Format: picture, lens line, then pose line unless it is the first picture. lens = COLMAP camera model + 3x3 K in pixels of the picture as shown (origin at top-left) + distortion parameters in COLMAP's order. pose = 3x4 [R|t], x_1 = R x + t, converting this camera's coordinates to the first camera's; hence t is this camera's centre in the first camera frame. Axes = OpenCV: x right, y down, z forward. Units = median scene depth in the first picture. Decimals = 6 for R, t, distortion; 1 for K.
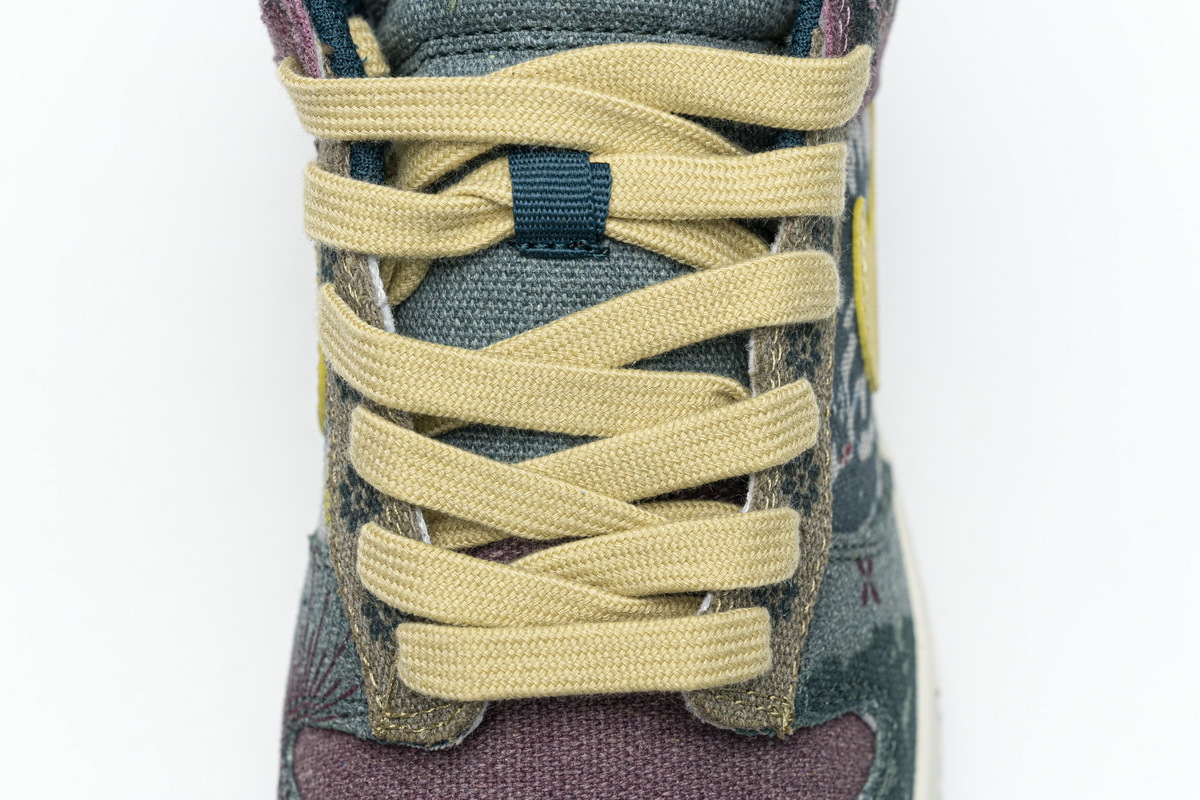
lens RADIAL K [[2370.6, 0, 600.0], [0, 2370.6, 400.0], [0, 0, 1]] dist [0.024583, -0.190224]
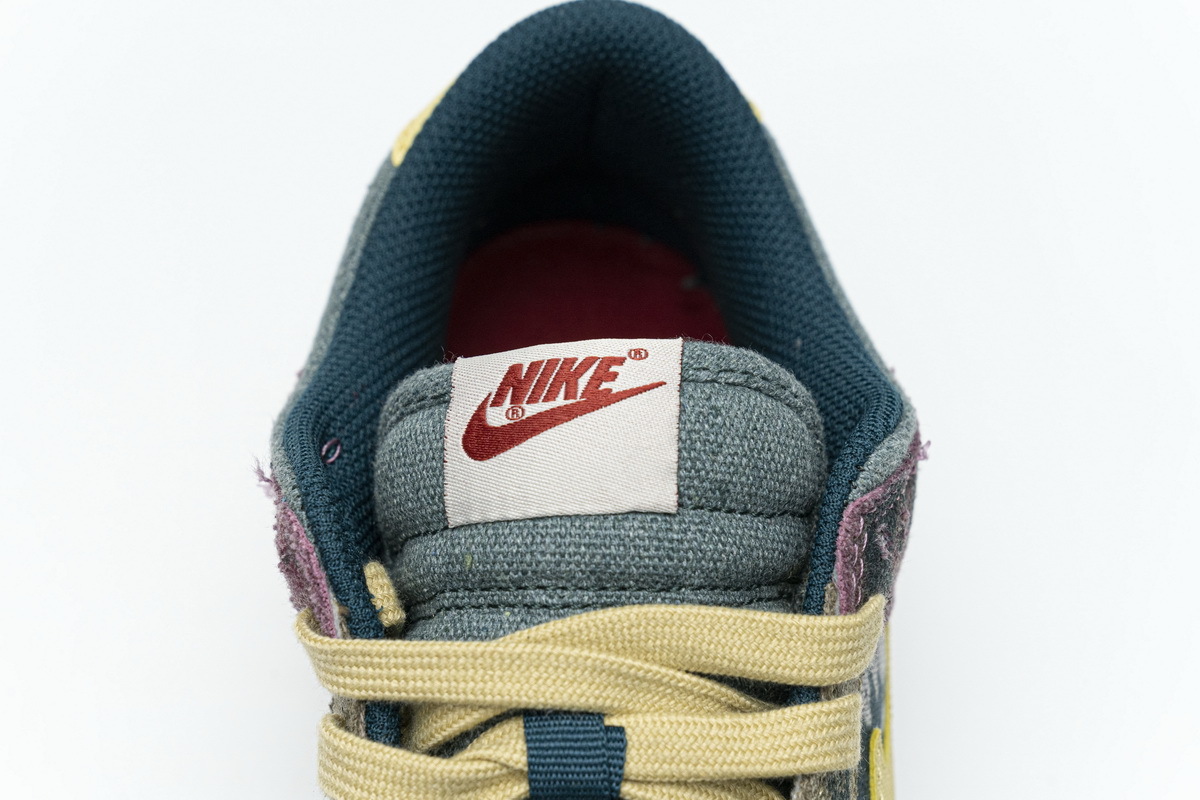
lens RADIAL K [[2370.6, 0, 600.0], [0, 2370.6, 400.0], [0, 0, 1]] dist [0.024583, -0.190224]
pose [[0.999974, -0.002164, -0.006874, 0.000870], [0.001429, 0.994462, -0.105083, -0.129529], [0.007063, 0.105070, 0.994440, -0.008174]]
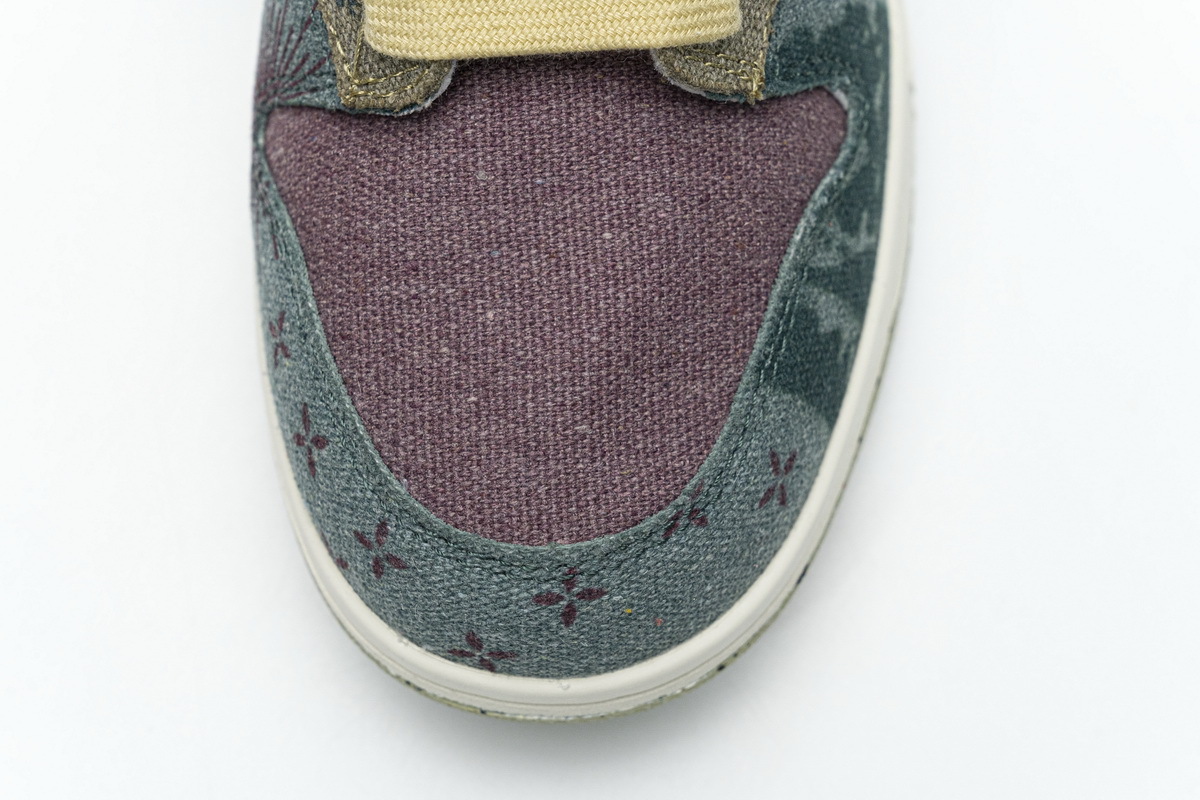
lens RADIAL K [[2370.6, 0, 600.0], [0, 2370.6, 400.0], [0, 0, 1]] dist [0.024583, -0.190224]
pose [[0.999937, -0.011023, 0.002081, 0.009429], [0.010494, 0.984744, 0.173691, 0.093000], [-0.003964, -0.173659, 0.984798, -0.004064]]
